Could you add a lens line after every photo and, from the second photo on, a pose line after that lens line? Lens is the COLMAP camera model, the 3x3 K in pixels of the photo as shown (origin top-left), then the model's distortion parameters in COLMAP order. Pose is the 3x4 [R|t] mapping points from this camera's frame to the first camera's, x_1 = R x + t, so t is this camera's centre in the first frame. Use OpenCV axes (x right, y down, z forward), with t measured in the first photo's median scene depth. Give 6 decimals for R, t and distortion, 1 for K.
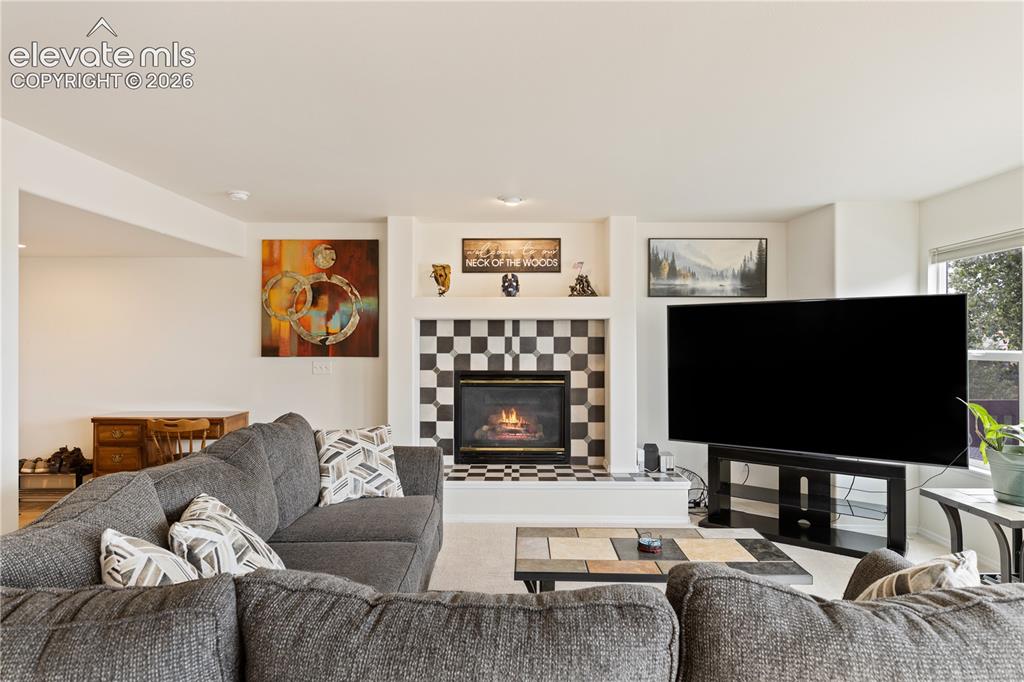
lens RADIAL K [[597.0, 0, 512.6], [0, 597.0, 339.2], [0, 0, 1]] dist [0.012193, 0.002371]
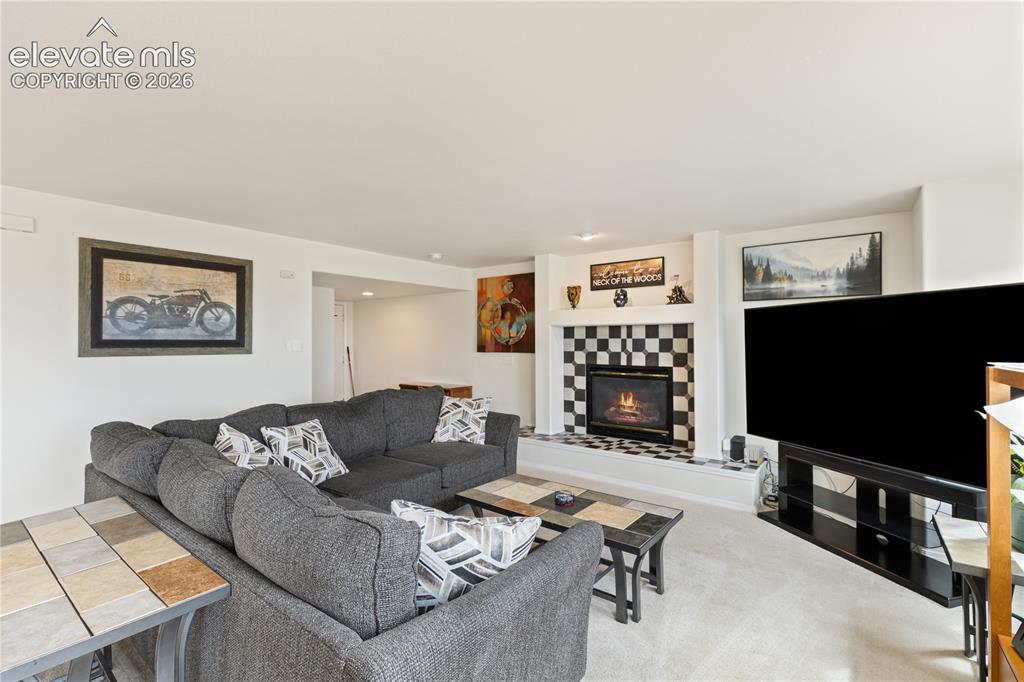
lens RADIAL K [[460.6, 0, 511.8], [0, 460.6, 338.5], [0, 0, 1]] dist [0.009101, 0.000201]
pose [[0.796685, -0.006423, -0.604361, 0.400952], [0.003383, 0.999975, -0.006167, 0.000848], [0.604385, 0.002869, 0.796687, 0.074791]]
